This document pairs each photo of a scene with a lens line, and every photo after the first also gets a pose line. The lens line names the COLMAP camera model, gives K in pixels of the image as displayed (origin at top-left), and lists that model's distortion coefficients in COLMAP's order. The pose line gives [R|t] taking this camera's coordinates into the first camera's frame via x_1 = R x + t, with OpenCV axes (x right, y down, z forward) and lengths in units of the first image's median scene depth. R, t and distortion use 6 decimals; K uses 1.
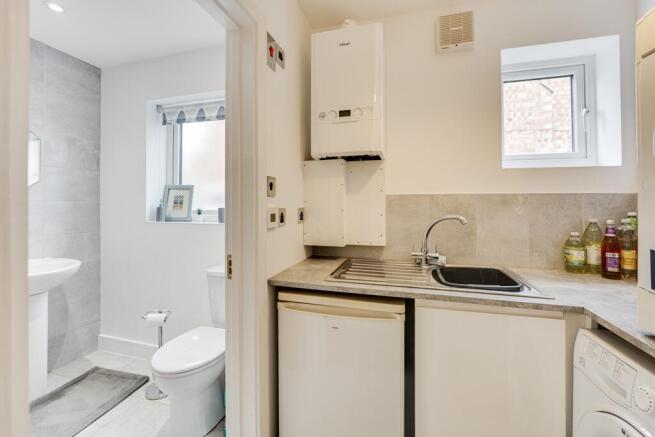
lens RADIAL K [[264.2, 0, 324.8], [0, 264.2, 218.0], [0, 0, 1]] dist [-0.011431, 0.000226]
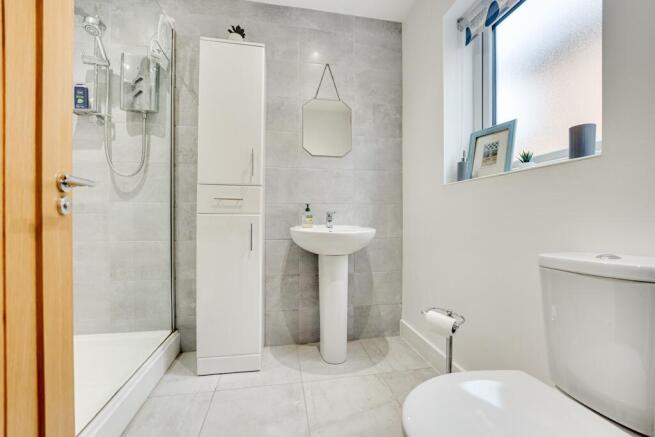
lens RADIAL K [[264.2, 0, 324.8], [0, 264.2, 218.0], [0, 0, 1]] dist [-0.011431, 0.000226]
pose [[0.435228, -0.010152, -0.900263, -0.164886], [-0.016723, 0.999673, -0.019358, 0.125506], [0.900165, 0.023480, 0.434916, 0.381993]]
